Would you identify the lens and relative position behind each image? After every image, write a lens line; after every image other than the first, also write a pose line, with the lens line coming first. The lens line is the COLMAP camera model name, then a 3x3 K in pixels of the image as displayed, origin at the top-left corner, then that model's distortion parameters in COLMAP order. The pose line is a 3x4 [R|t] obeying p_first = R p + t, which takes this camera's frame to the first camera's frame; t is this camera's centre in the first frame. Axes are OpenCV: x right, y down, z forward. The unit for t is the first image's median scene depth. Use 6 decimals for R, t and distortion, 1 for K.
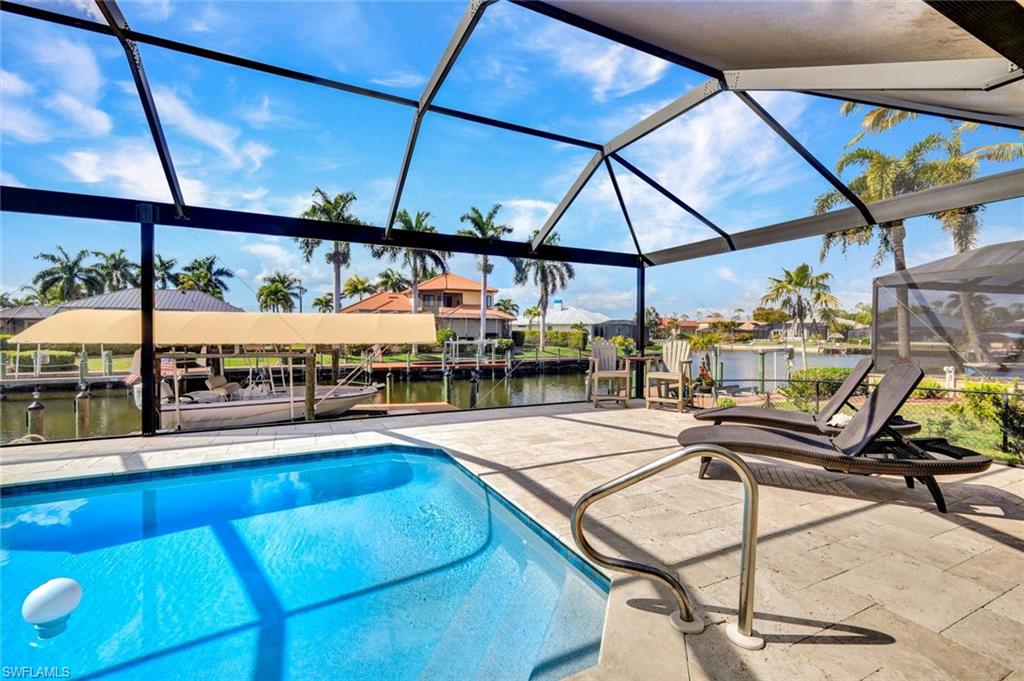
lens RADIAL K [[449.3, 0, 509.6], [0, 449.3, 342.7], [0, 0, 1]] dist [0.000283, 0.000431]
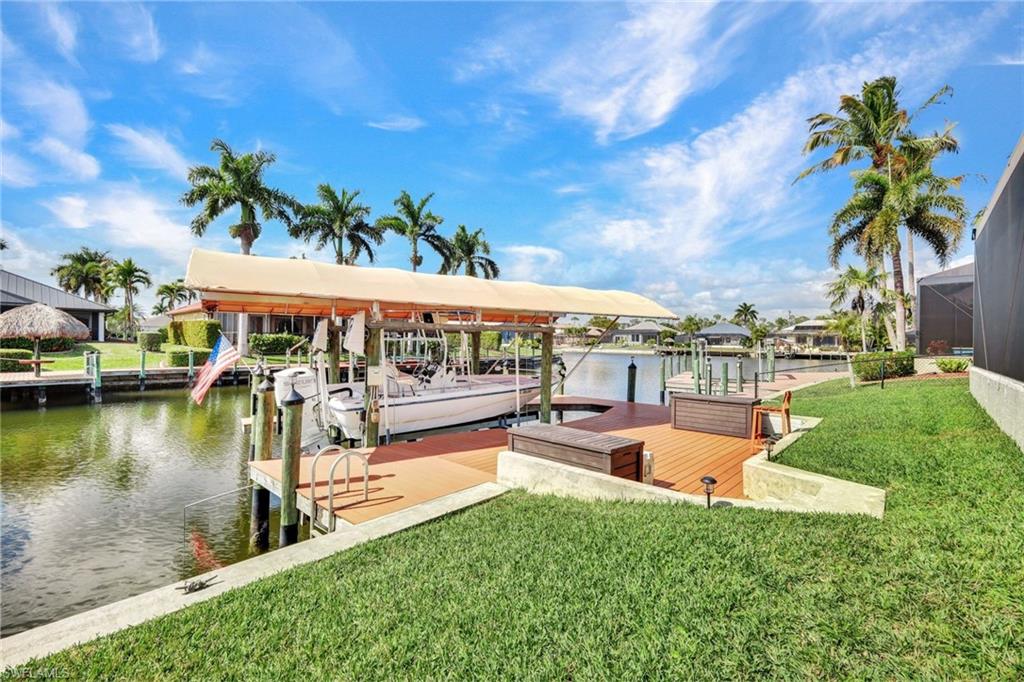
lens RADIAL K [[449.3, 0, 514.7], [0, 449.3, 343.0], [0, 0, 1]] dist [0.000283, 0.000431]
pose [[0.929371, 0.004833, 0.369116, -0.183587], [0.000006, 0.999914, -0.013107, 0.014277], [-0.369148, 0.012184, 0.929291, 0.068736]]
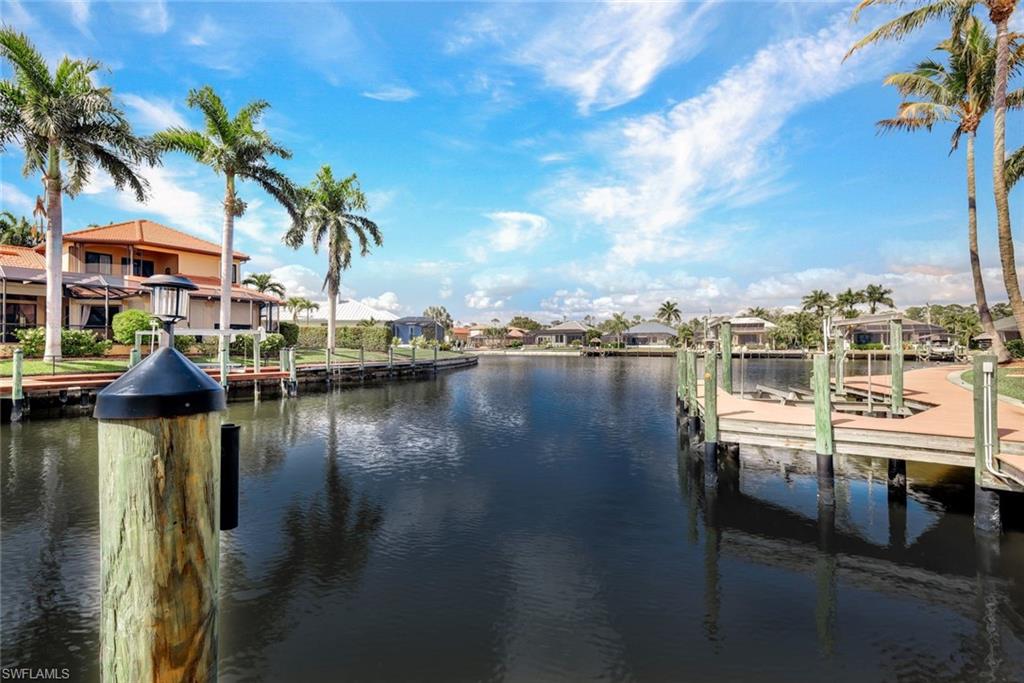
lens RADIAL K [[449.3, 0, 516.9], [0, 449.3, 343.7], [0, 0, 1]] dist [0.000283, 0.000431]
pose [[0.848361, -0.002474, 0.529413, -0.044441], [0.014960, 0.999702, -0.019300, 0.021463], [-0.529207, 0.024293, 0.848145, 0.304558]]
